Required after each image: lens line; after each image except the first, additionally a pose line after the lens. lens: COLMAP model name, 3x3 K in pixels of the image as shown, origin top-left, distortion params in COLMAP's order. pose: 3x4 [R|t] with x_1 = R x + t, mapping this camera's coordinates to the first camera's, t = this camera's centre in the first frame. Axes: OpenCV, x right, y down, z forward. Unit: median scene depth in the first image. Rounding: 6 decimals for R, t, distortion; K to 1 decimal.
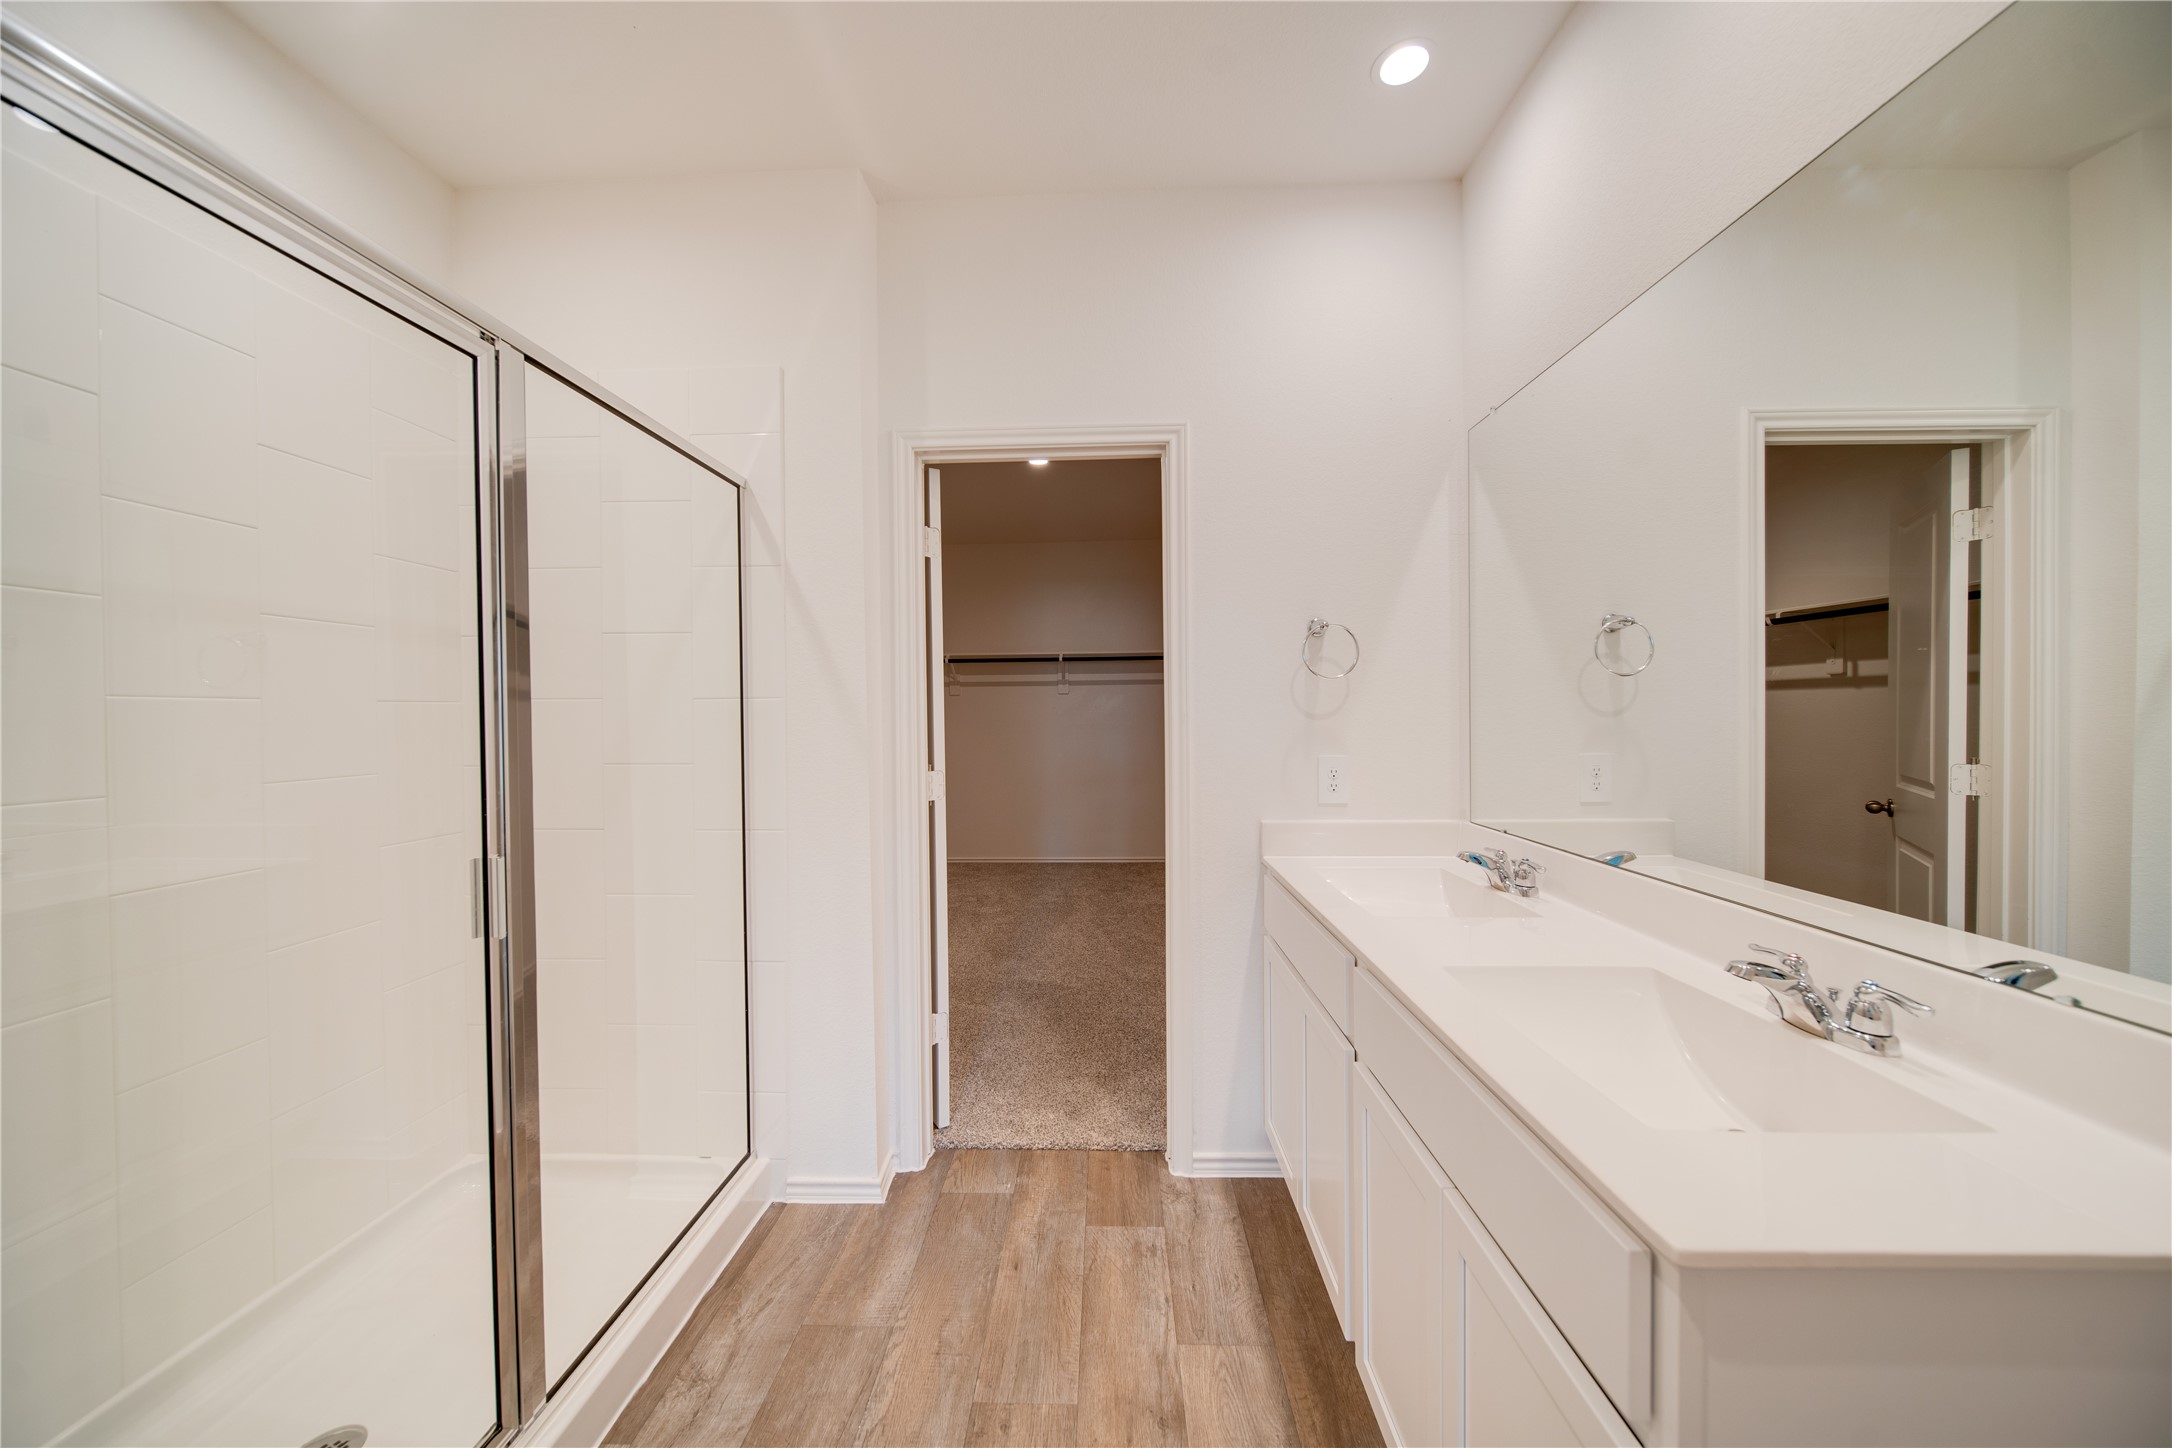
lens RADIAL K [[761.7, 0, 1081.7], [0, 761.7, 717.4], [0, 0, 1]] dist [0.002833, -0.002668]
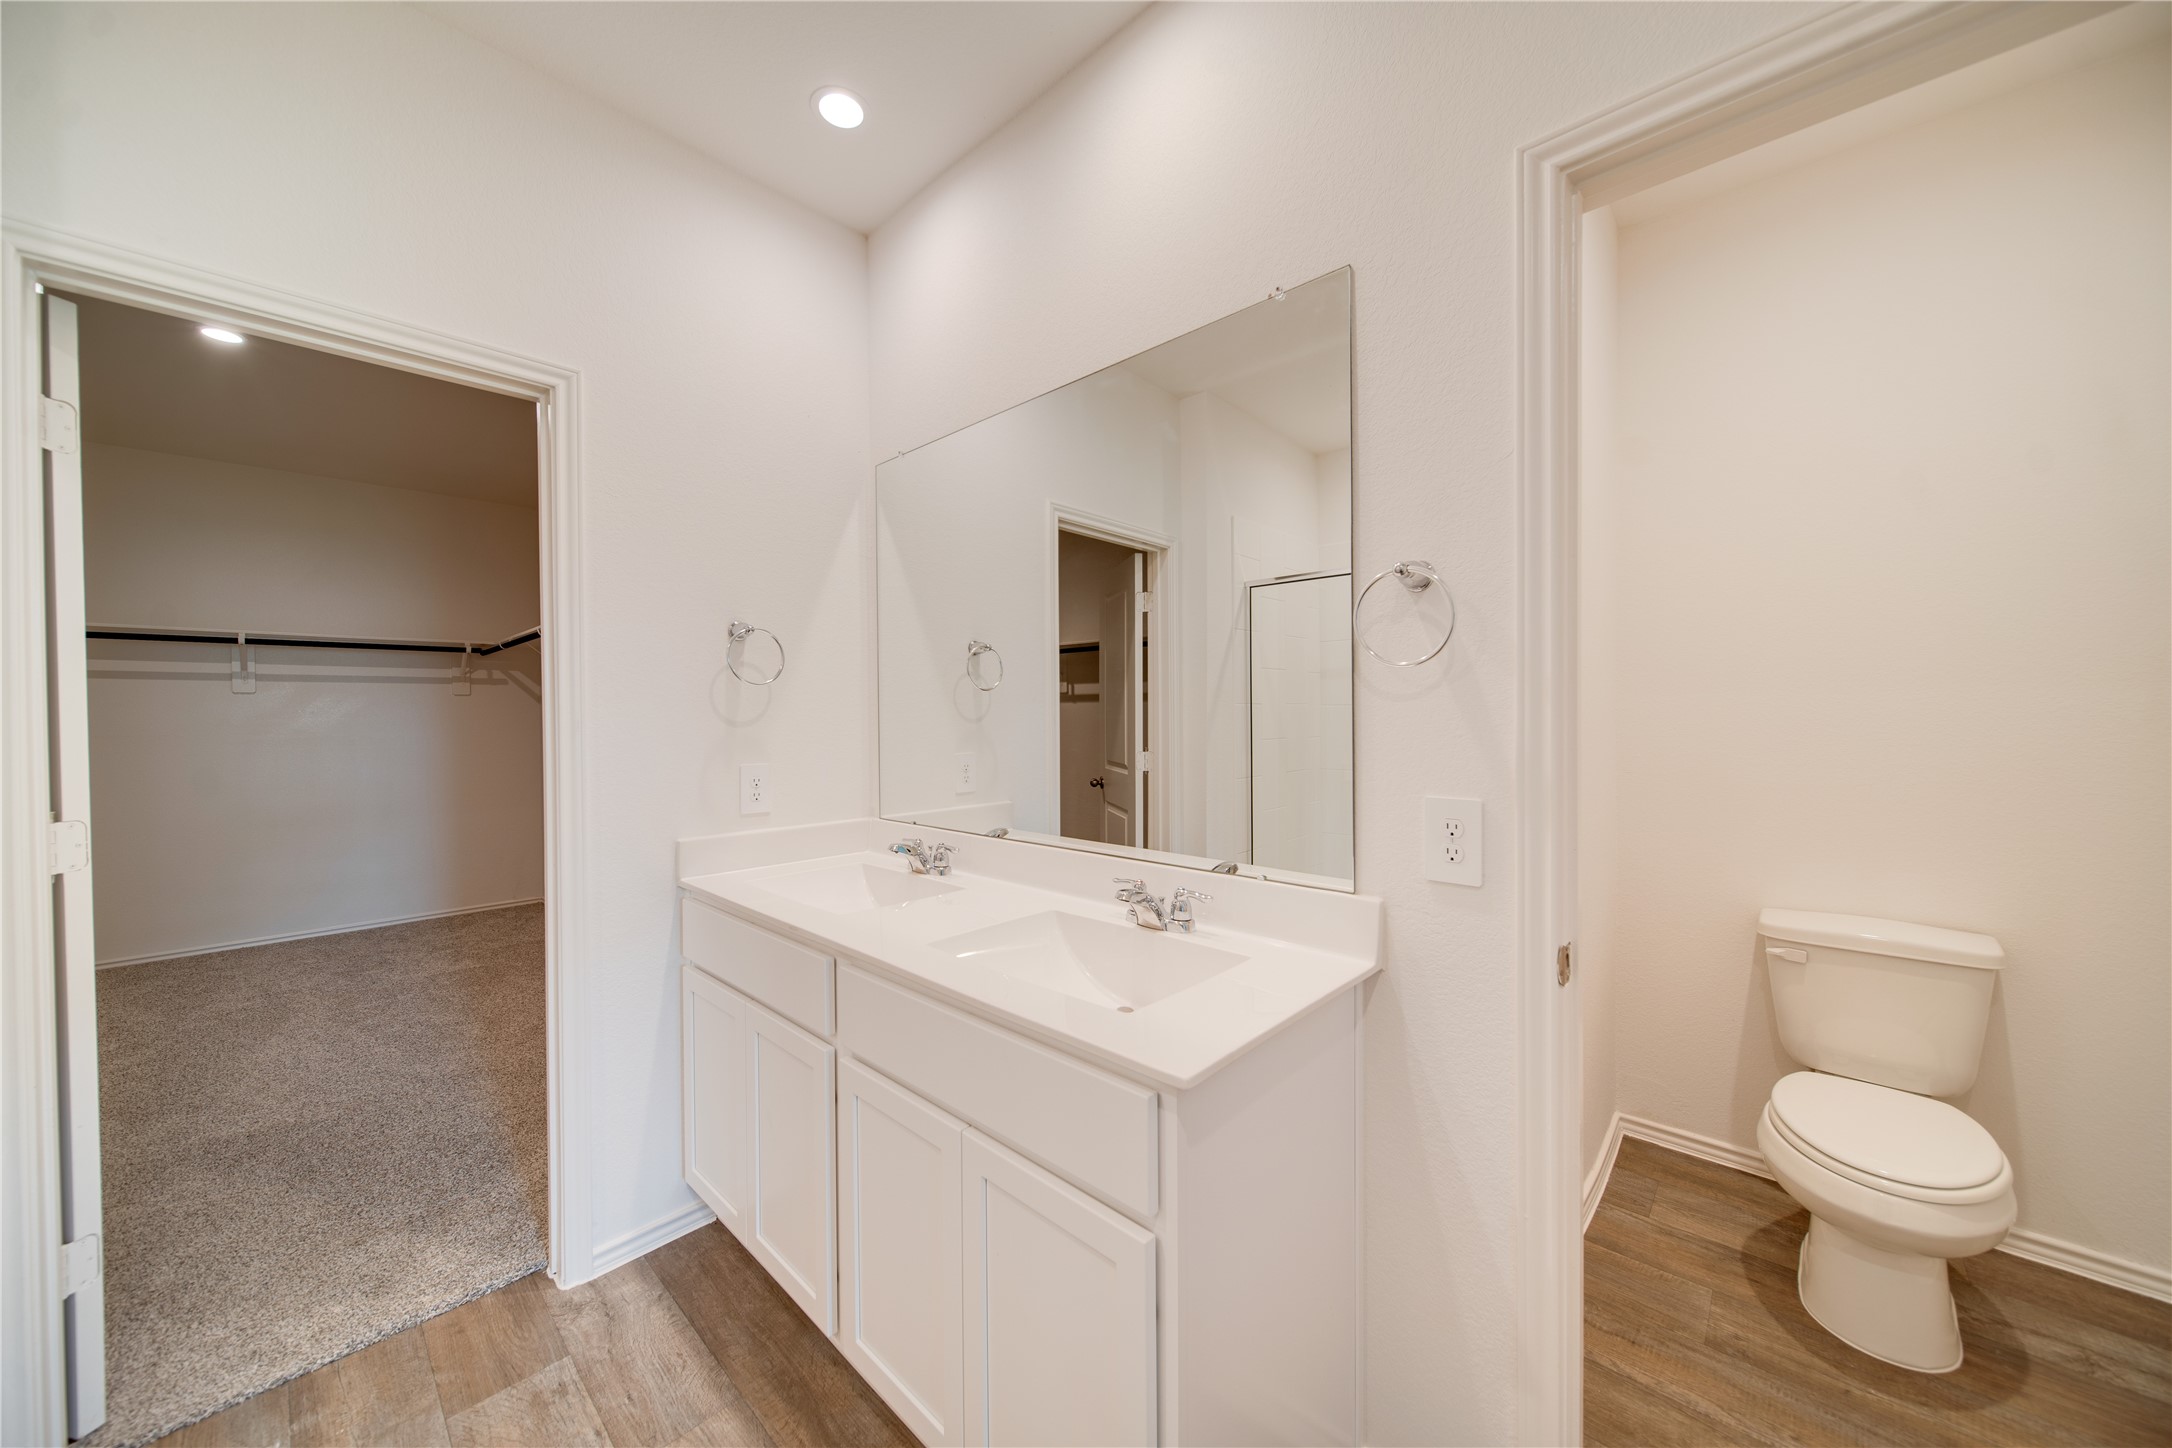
lens RADIAL K [[761.7, 0, 1081.7], [0, 761.7, 717.4], [0, 0, 1]] dist [0.002833, -0.002668]
pose [[0.657911, 0.000788, 0.753096, -0.129333], [0.007029, 0.999949, -0.007188, 0.000528], [-0.753063, 0.010023, 0.657872, 0.045815]]
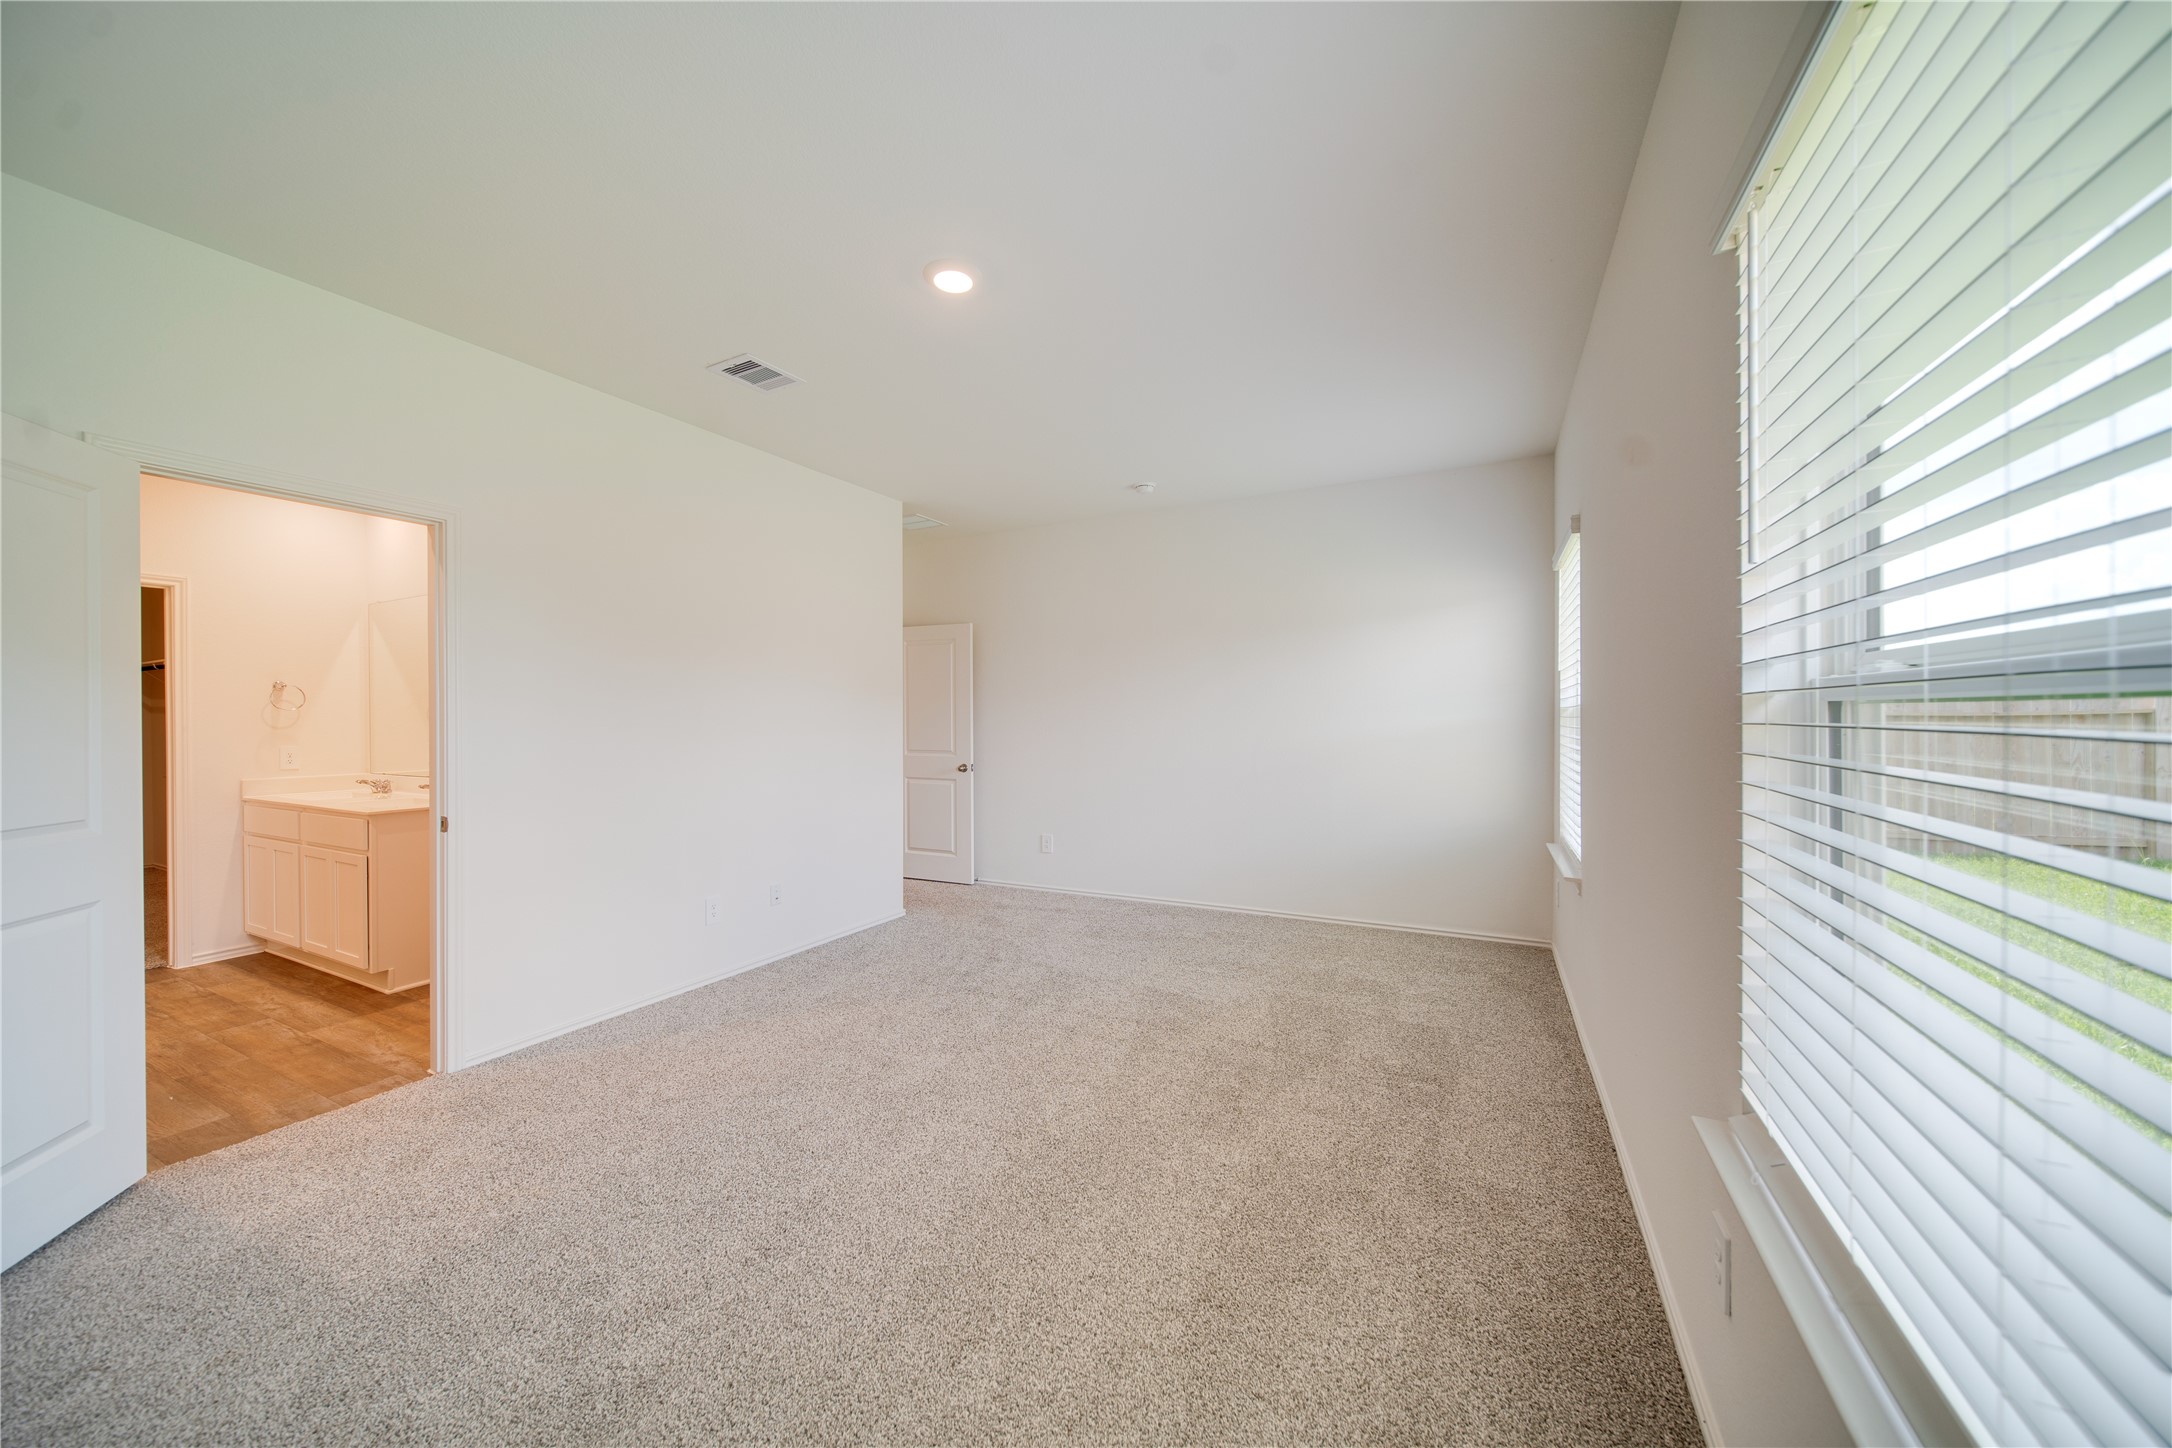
lens RADIAL K [[761.7, 0, 1081.7], [0, 761.7, 717.4], [0, 0, 1]] dist [0.002833, -0.002668]
pose [[0.437478, 0.004694, 0.899217, -0.617829], [0.012417, 0.999859, -0.011260, 0.020618], [-0.899143, 0.016092, 0.437359, -1.930331]]
